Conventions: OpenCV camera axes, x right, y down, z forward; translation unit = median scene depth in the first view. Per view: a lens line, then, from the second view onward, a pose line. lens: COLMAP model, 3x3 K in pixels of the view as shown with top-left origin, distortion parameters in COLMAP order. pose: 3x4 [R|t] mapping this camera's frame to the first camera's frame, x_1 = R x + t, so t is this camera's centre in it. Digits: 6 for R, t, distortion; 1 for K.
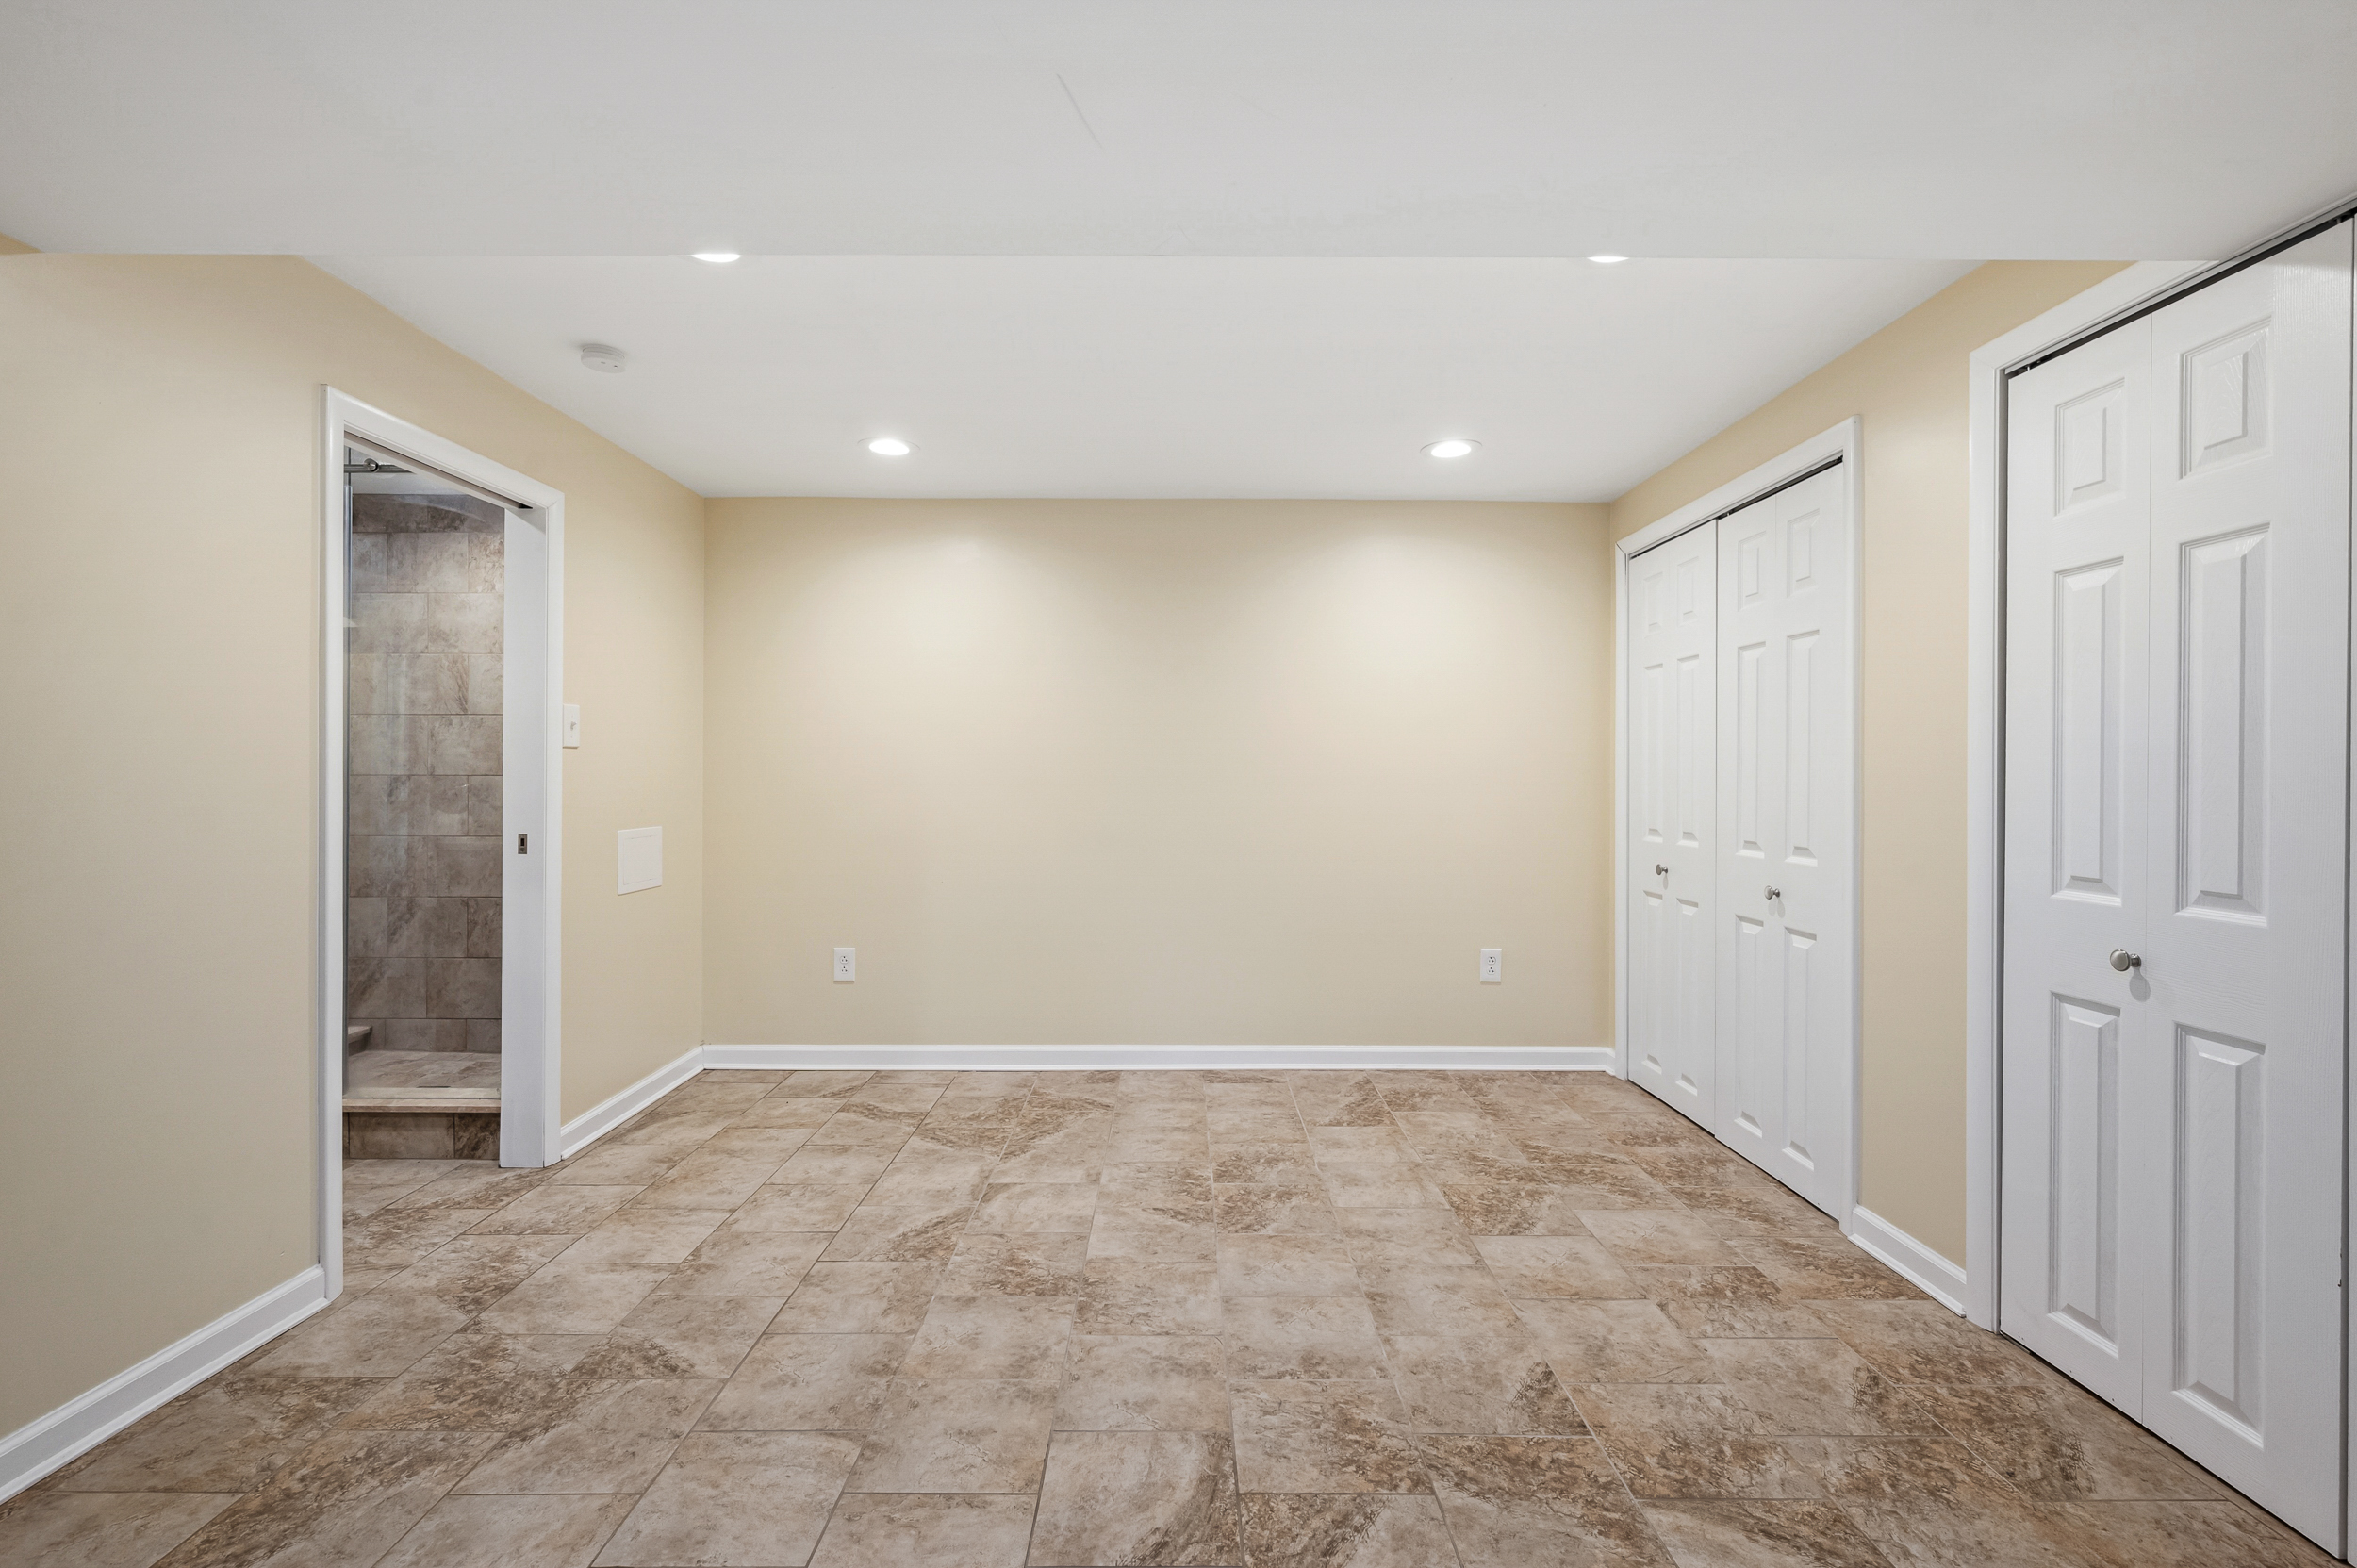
lens RADIAL K [[1037.1, 0, 1179.4], [0, 1037.1, 779.2], [0, 0, 1]] dist [0.000752, 0.000182]
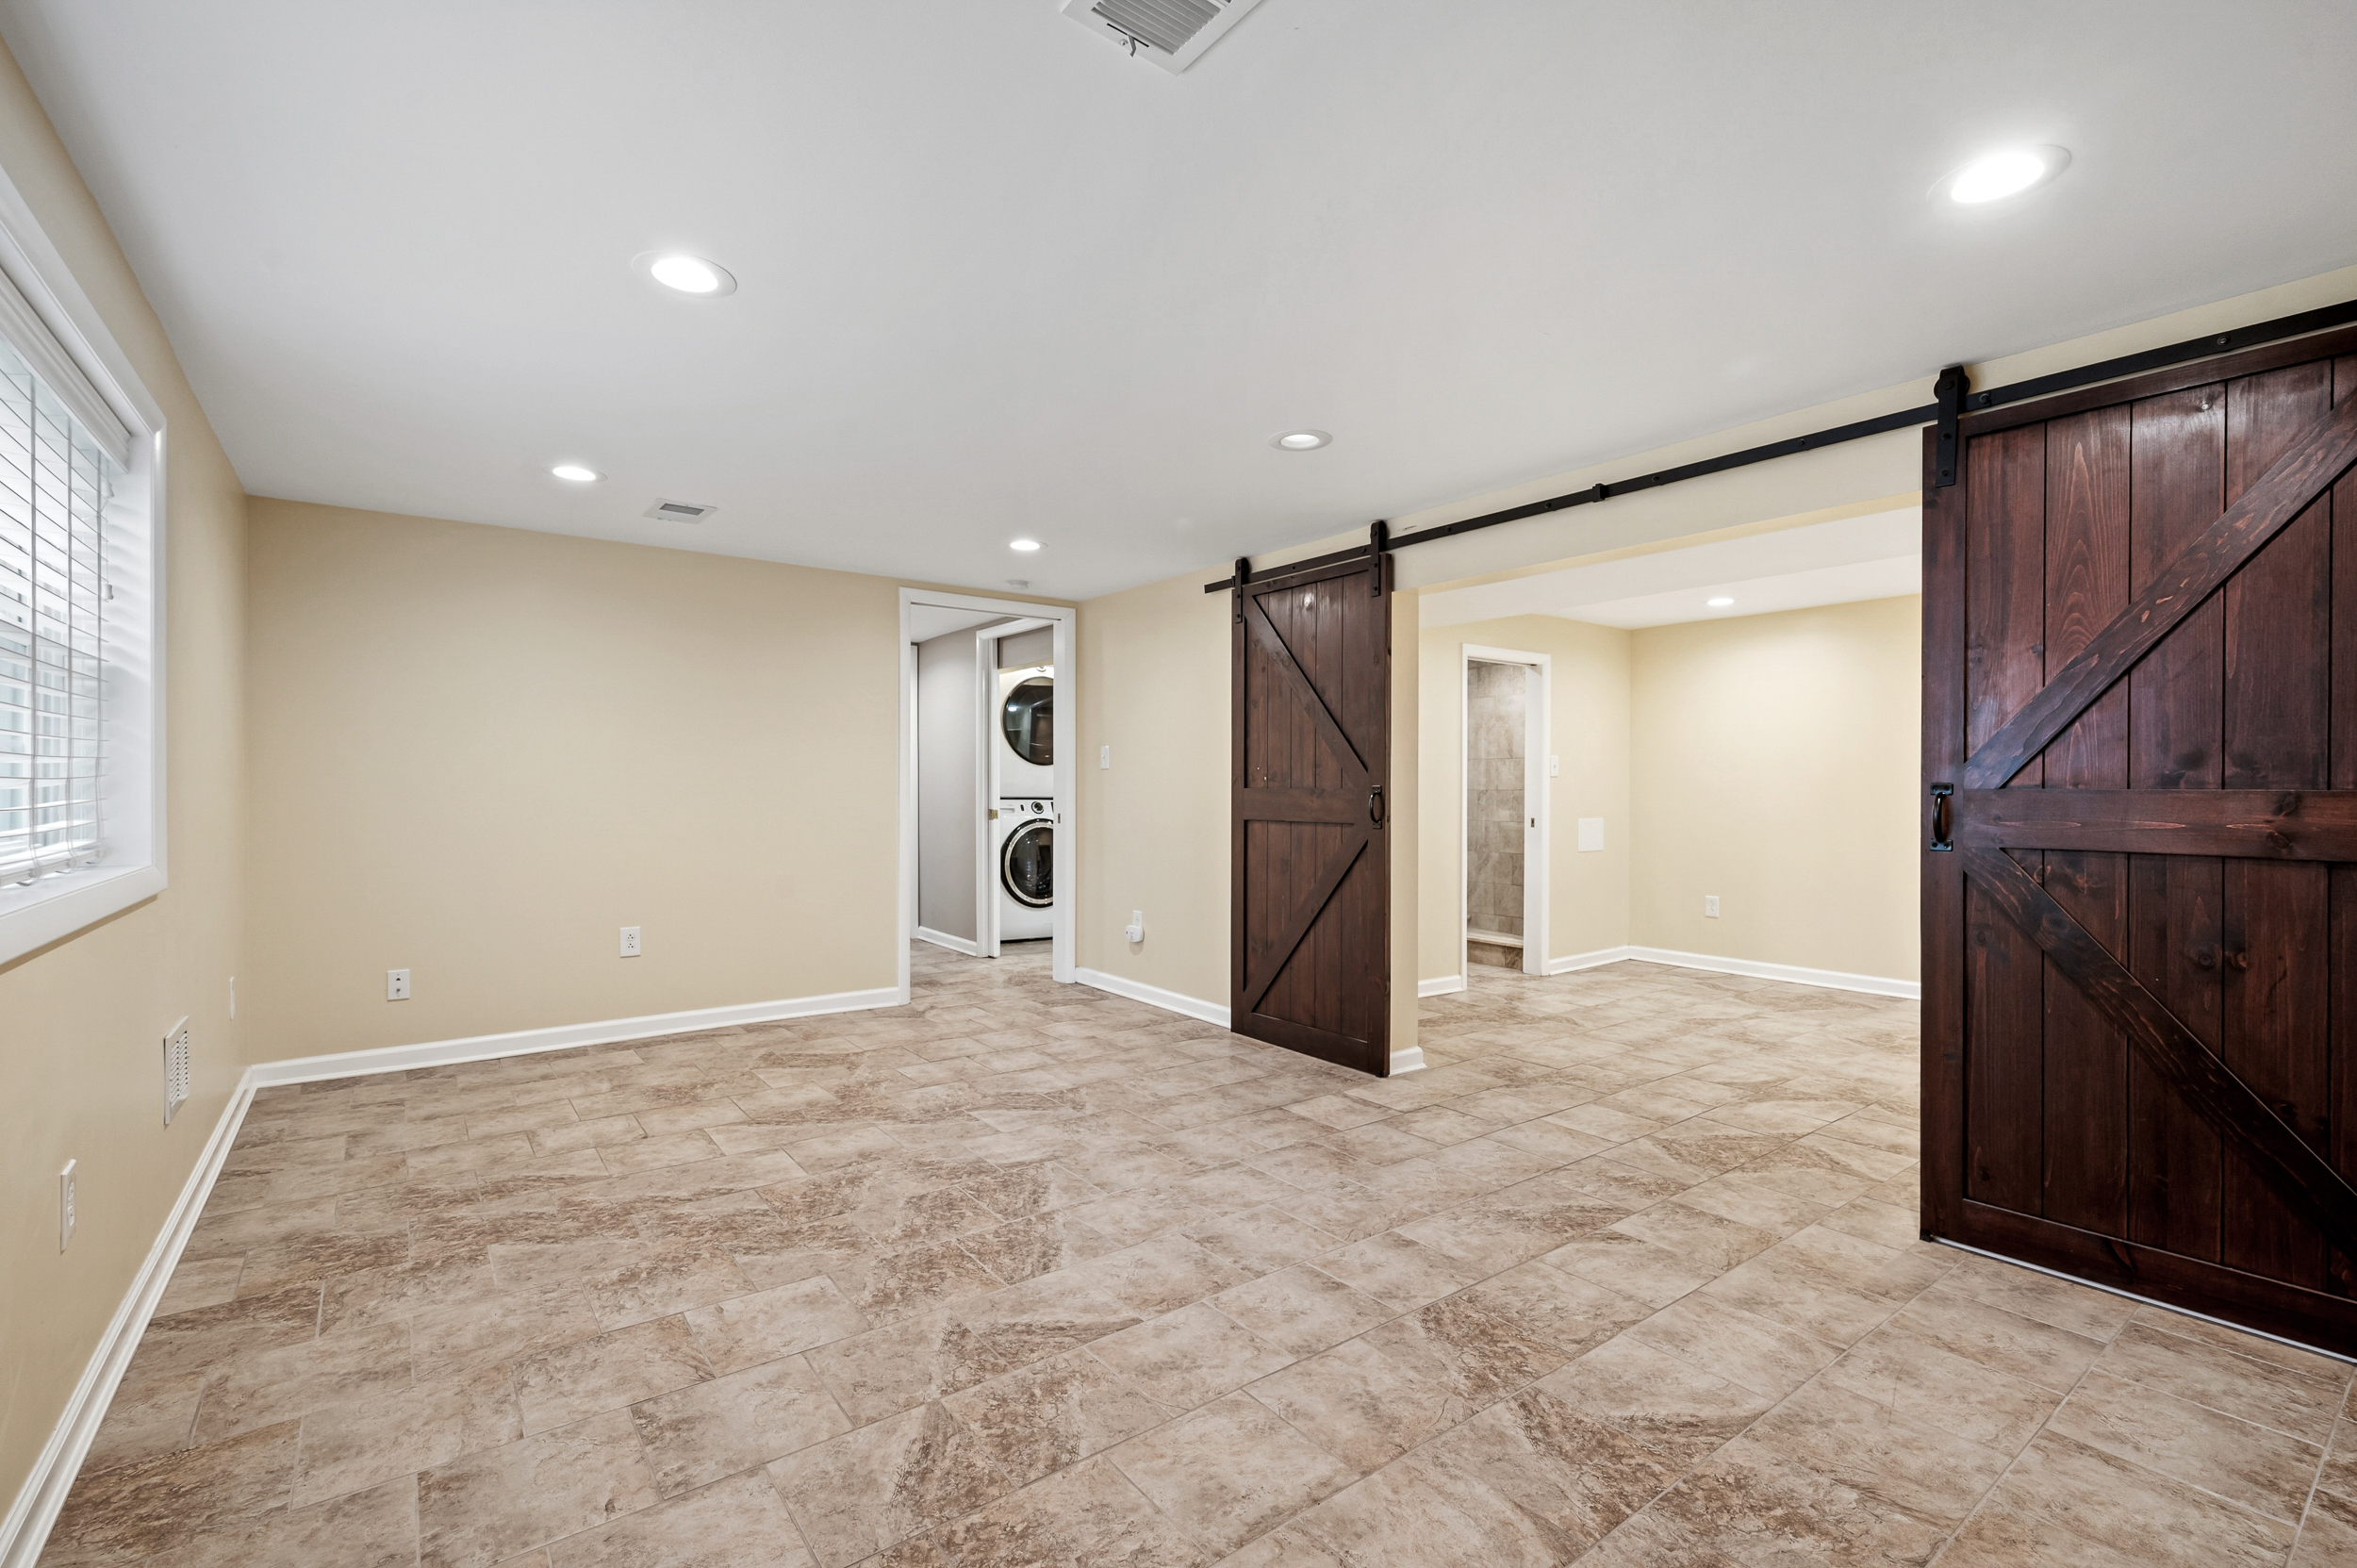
lens RADIAL K [[1036.0, 0, 1177.9], [0, 1036.0, 791.1], [0, 0, 1]] dist [-0.000181, 0.000114]
pose [[0.602395, 0.000022, -0.798198, 0.588967], [-0.001224, 0.999999, -0.000896, 0.000549], [0.798197, 0.001517, 0.602394, -0.811285]]
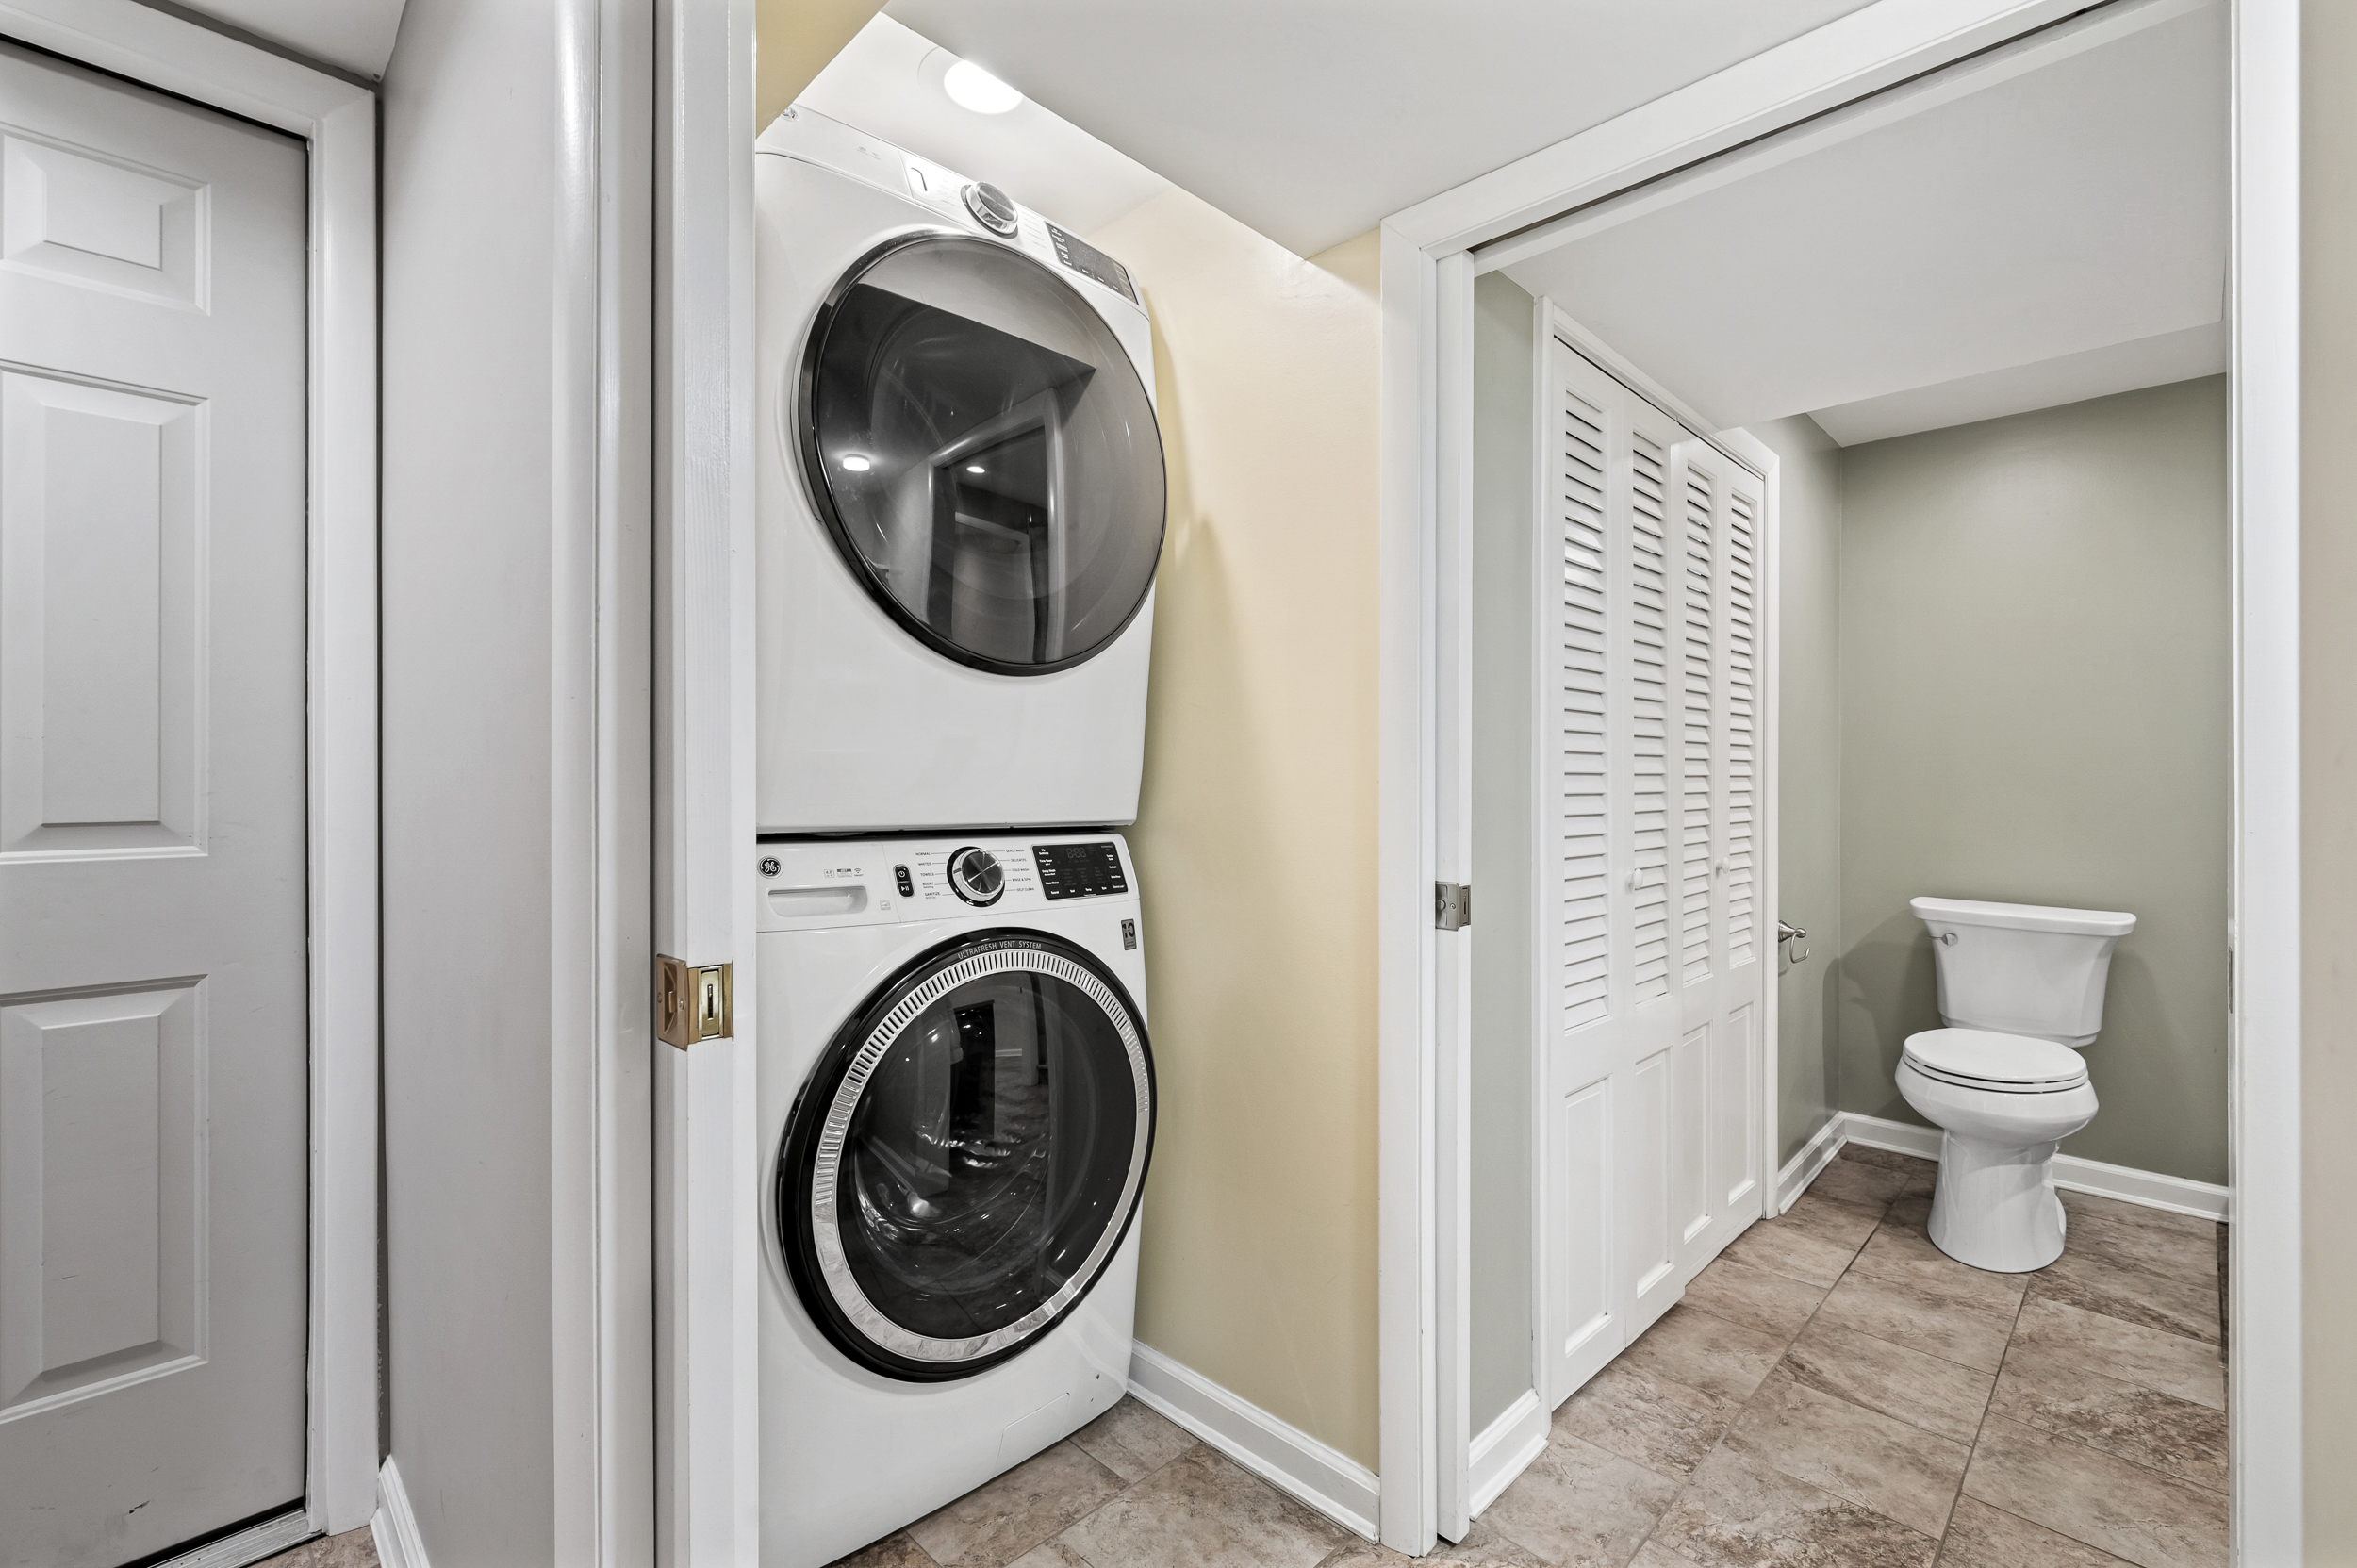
lens RADIAL K [[1023.7, 0, 1178.5], [0, 1023.7, 784.0], [0, 0, 1]] dist [0.000695, 0.000039]
pose [[0.709928, -0.006317, -0.704246, -1.054393], [0.003864, 0.999980, -0.005075, -0.006079], [0.704264, 0.000882, 0.709938, 0.064257]]
